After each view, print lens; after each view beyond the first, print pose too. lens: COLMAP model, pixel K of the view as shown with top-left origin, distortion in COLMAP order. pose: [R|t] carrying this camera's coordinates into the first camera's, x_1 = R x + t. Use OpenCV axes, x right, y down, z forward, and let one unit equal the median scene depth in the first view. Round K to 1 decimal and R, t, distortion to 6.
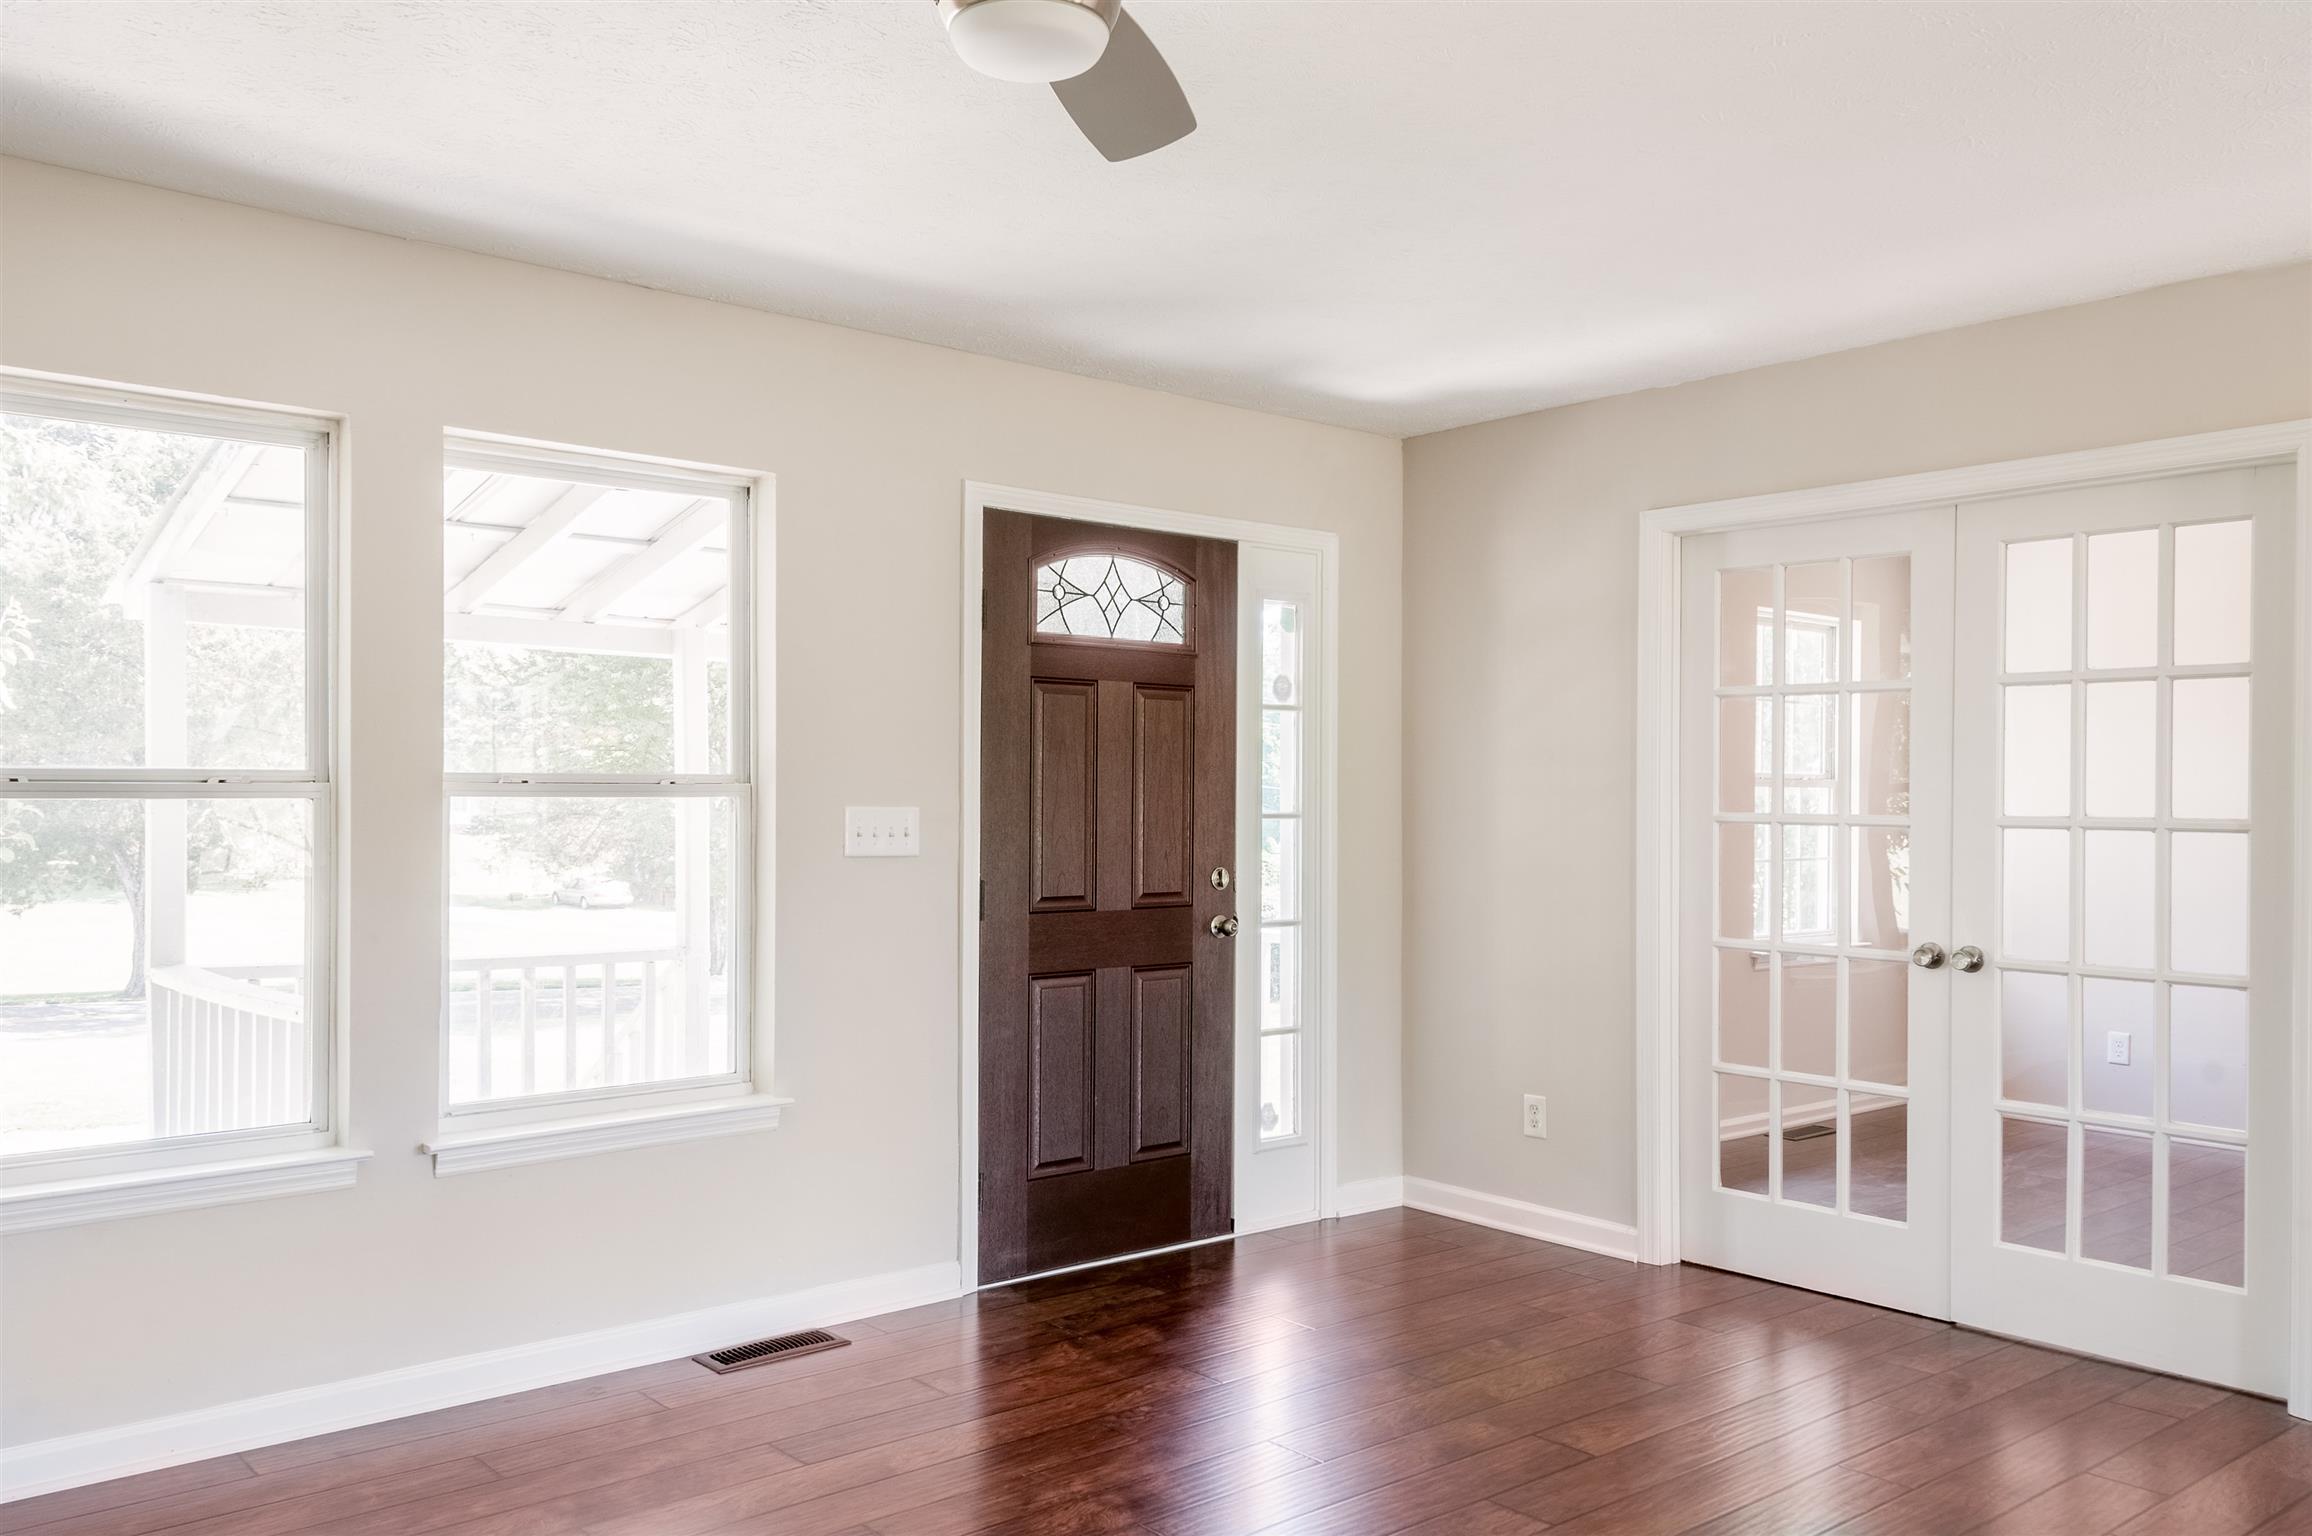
lens RADIAL K [[1750.7, 0, 1156.0], [0, 1750.7, 768.0], [0, 0, 1]] dist [-0.010613, -0.005182]
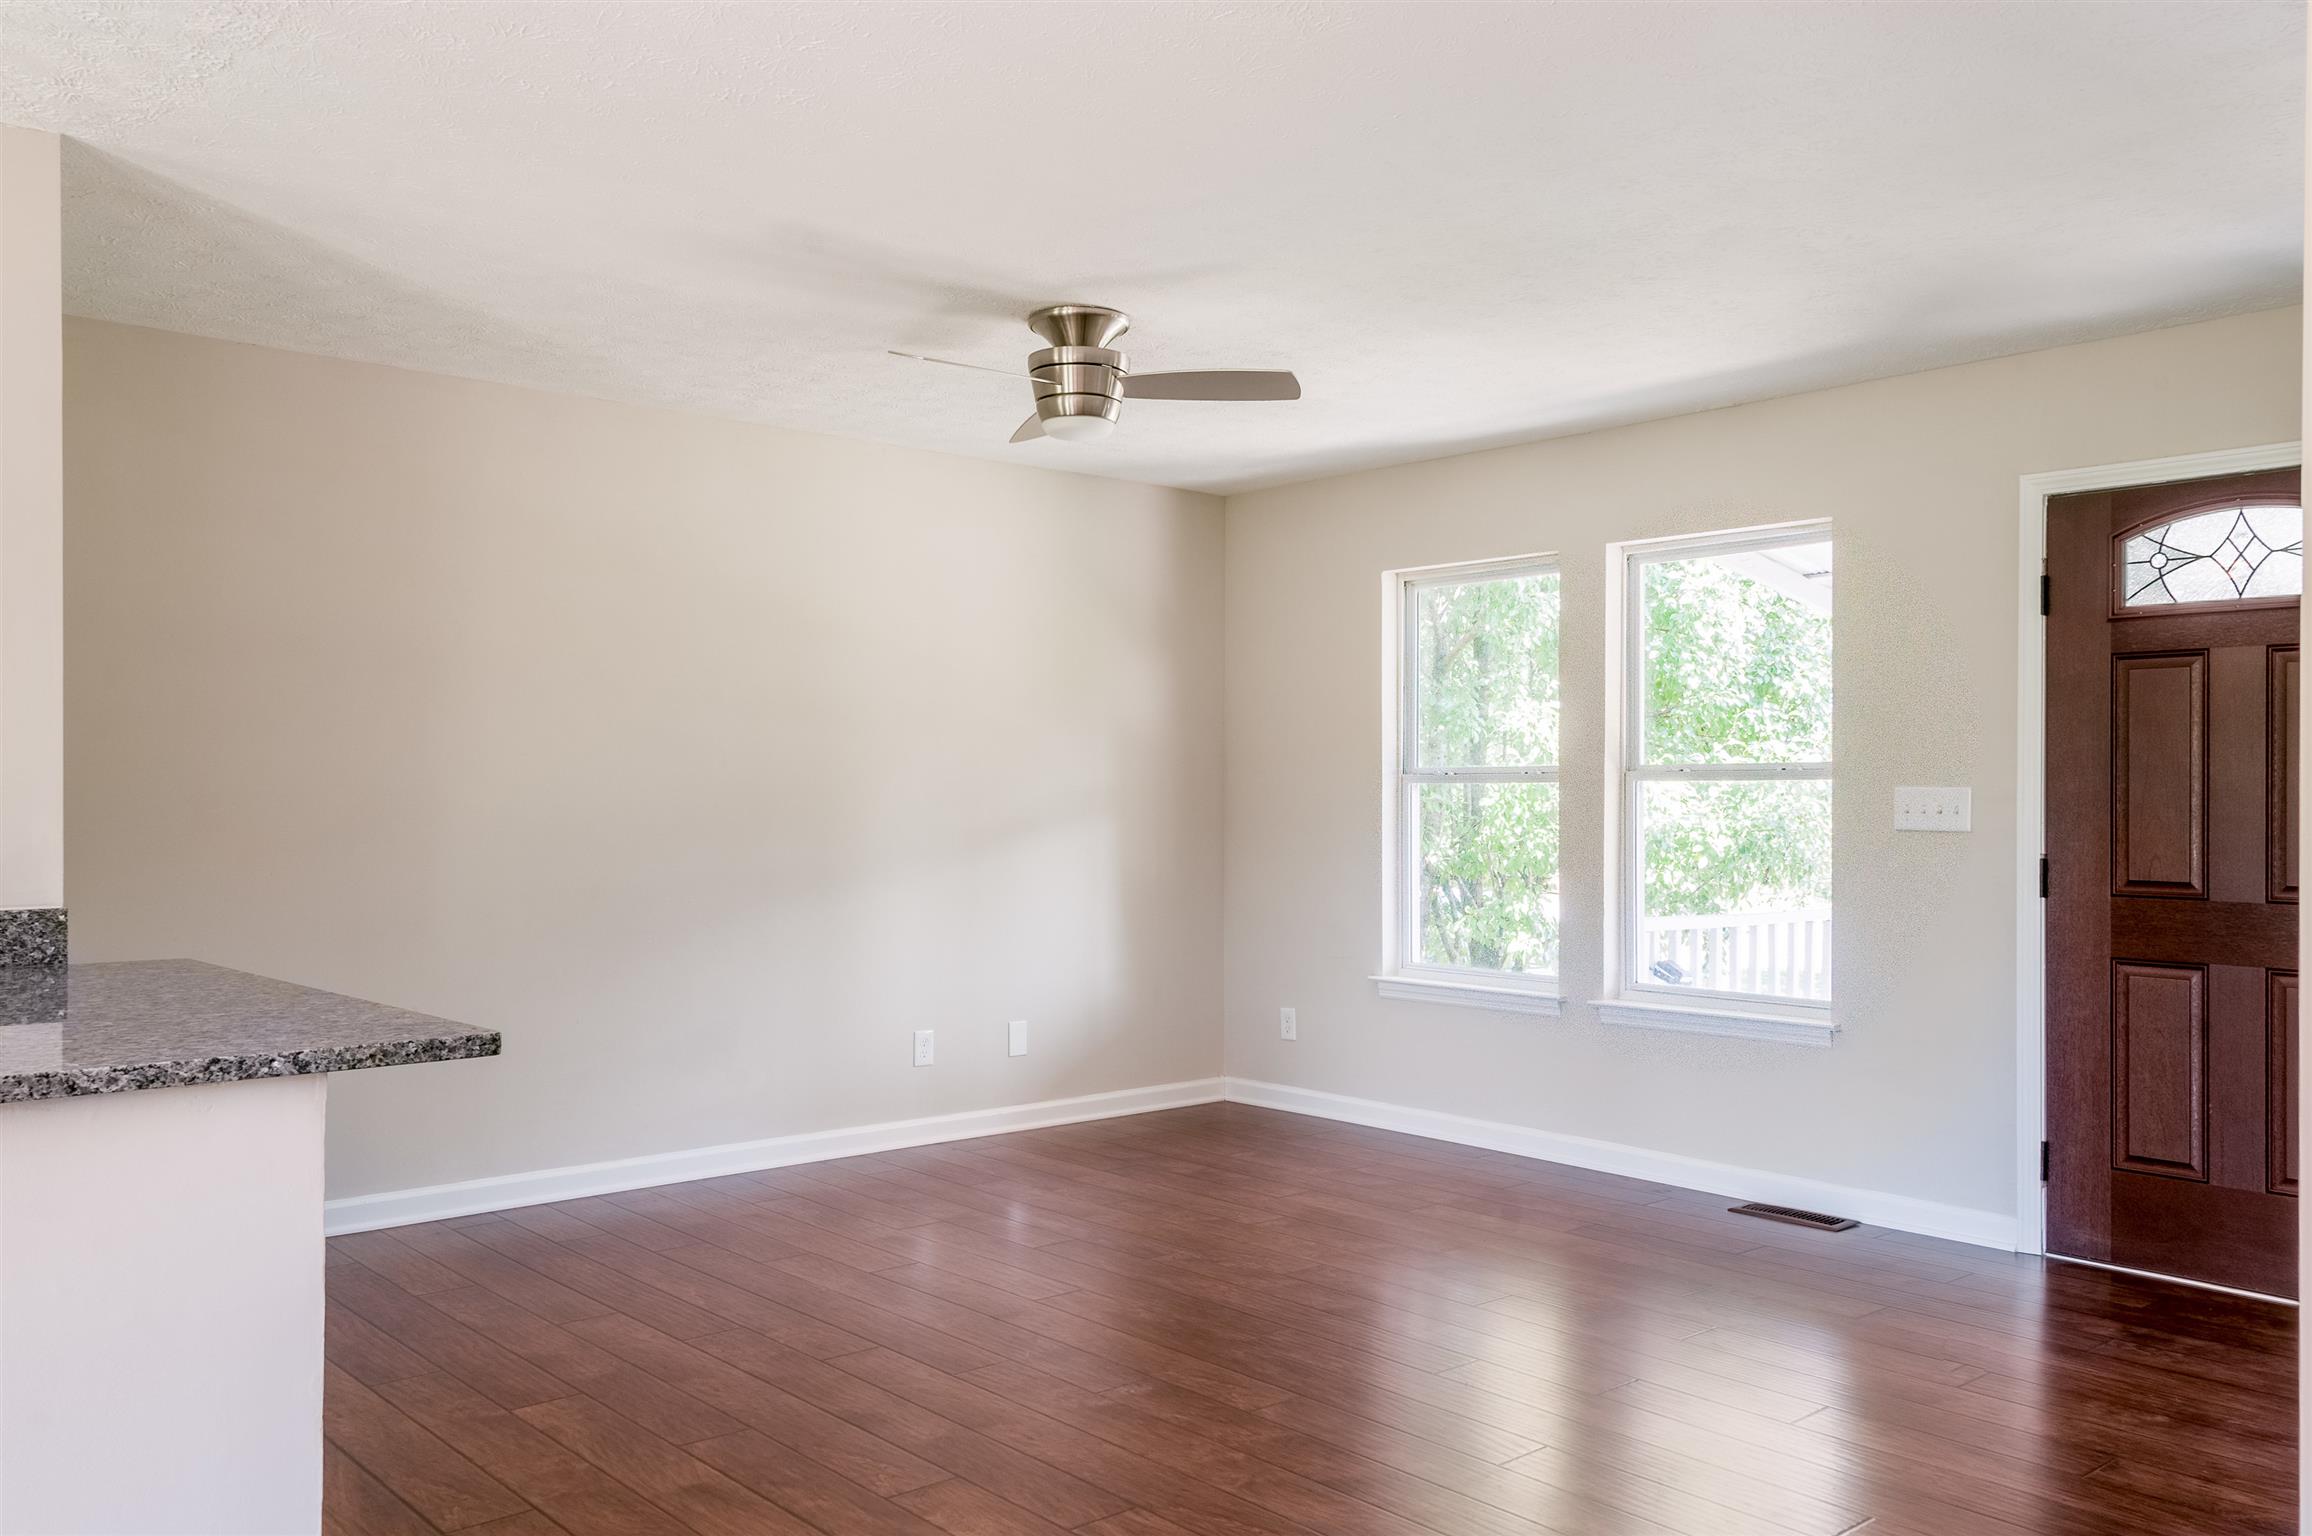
lens RADIAL K [[1750.7, 0, 1156.0], [0, 1750.7, 768.0], [0, 0, 1]] dist [-0.010613, -0.005182]
pose [[0.029179, -0.023026, -0.999309, 0.889861], [0.010281, 0.999689, -0.022735, 0.028379], [0.999521, -0.009611, 0.029407, 0.436356]]
